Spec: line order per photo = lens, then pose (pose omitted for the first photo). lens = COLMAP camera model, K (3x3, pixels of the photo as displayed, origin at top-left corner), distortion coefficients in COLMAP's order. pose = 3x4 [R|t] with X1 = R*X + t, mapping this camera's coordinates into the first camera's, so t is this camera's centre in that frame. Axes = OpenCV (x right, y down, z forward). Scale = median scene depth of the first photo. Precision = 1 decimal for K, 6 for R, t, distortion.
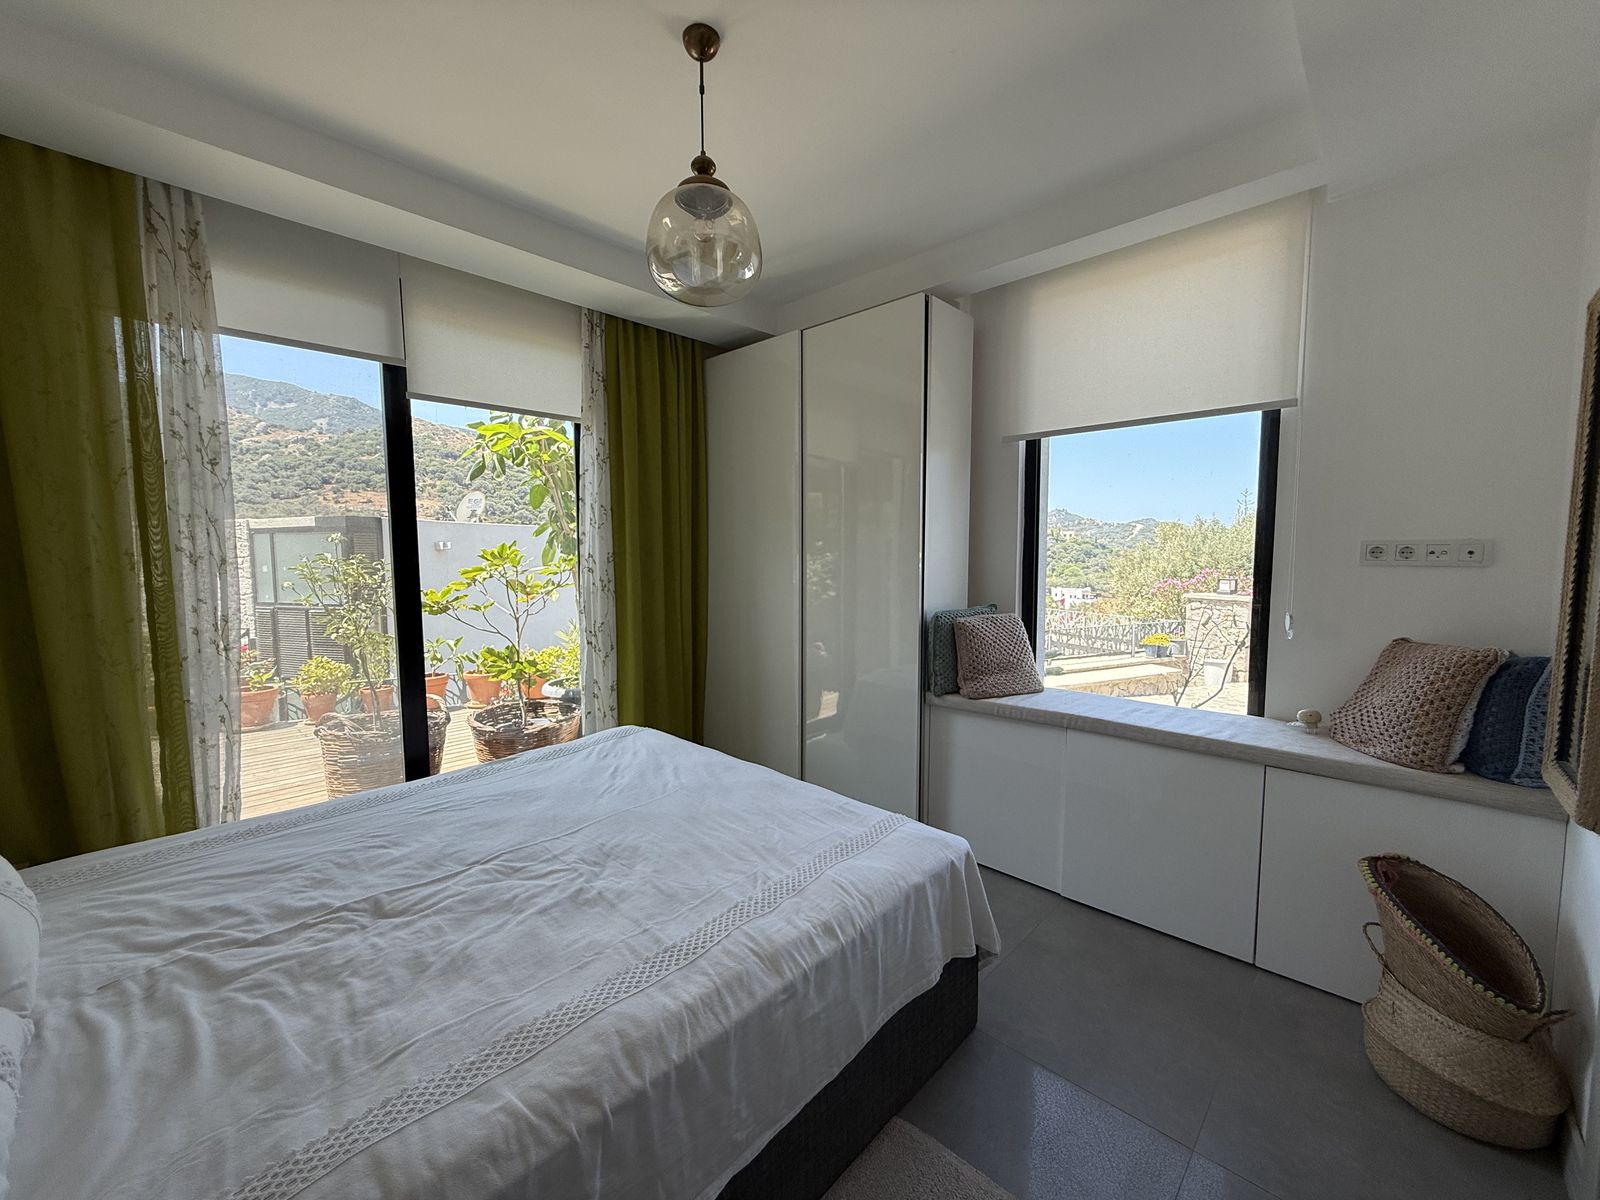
lens RADIAL K [[637.1, 0, 797.7], [0, 637.1, 599.8], [0, 0, 1]] dist [0.000193, 0.000369]
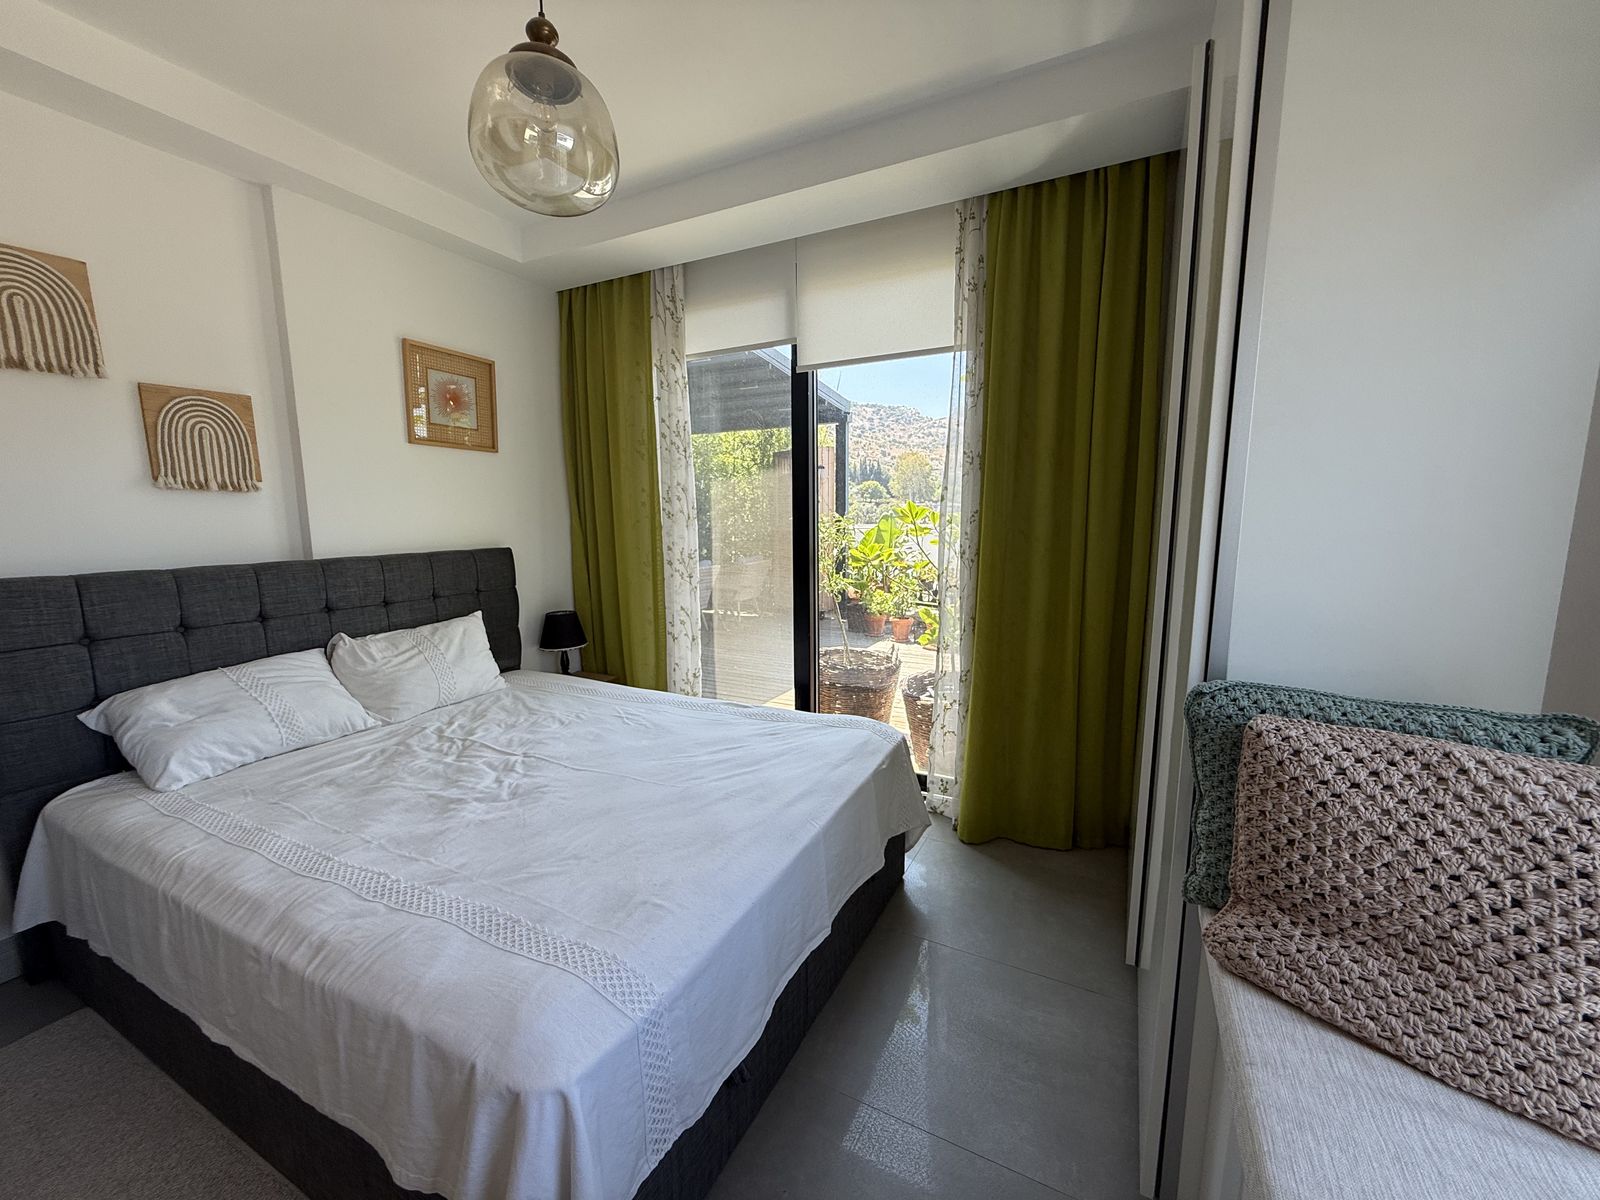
lens RADIAL K [[637.1, 0, 797.7], [0, 637.1, 599.8], [0, 0, 1]] dist [0.000193, 0.000369]
pose [[0.277174, 0.135916, -0.951158, 0.811005], [-0.066110, 0.990296, 0.122244, -0.092152], [0.958543, 0.028998, 0.283469, 1.107023]]
